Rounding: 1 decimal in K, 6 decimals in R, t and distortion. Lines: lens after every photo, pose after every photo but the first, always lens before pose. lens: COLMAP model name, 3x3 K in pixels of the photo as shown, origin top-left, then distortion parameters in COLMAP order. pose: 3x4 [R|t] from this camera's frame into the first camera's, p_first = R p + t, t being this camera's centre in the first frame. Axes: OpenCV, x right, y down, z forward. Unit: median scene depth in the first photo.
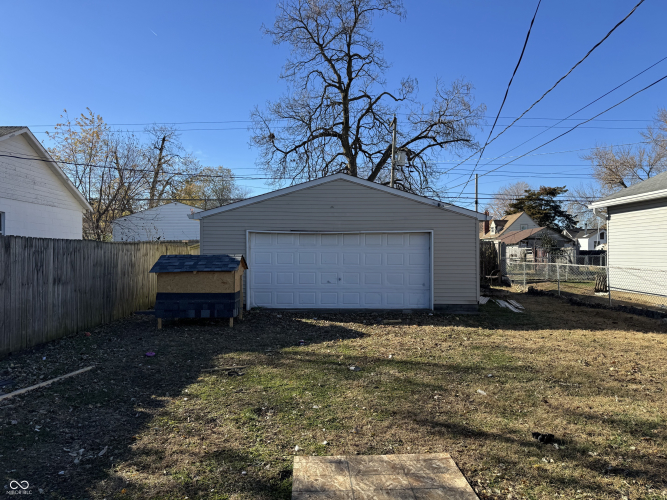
lens RADIAL K [[457.4, 0, 335.2], [0, 457.4, 250.4], [0, 0, 1]] dist [-0.020544, -0.016407]
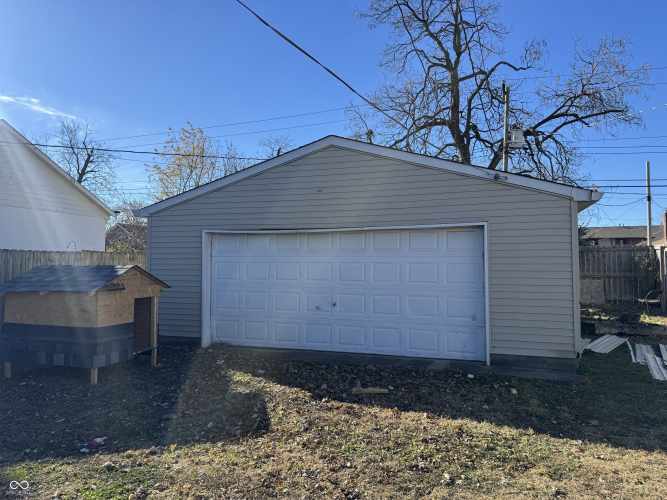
lens RADIAL K [[457.4, 0, 329.8], [0, 457.4, 248.6], [0, 0, 1]] dist [-0.020544, -0.016407]
pose [[0.942829, -0.015779, -0.332904, 0.081049], [0.006228, 0.999538, -0.029736, 0.001661], [0.333220, 0.025963, 0.942492, 0.151625]]
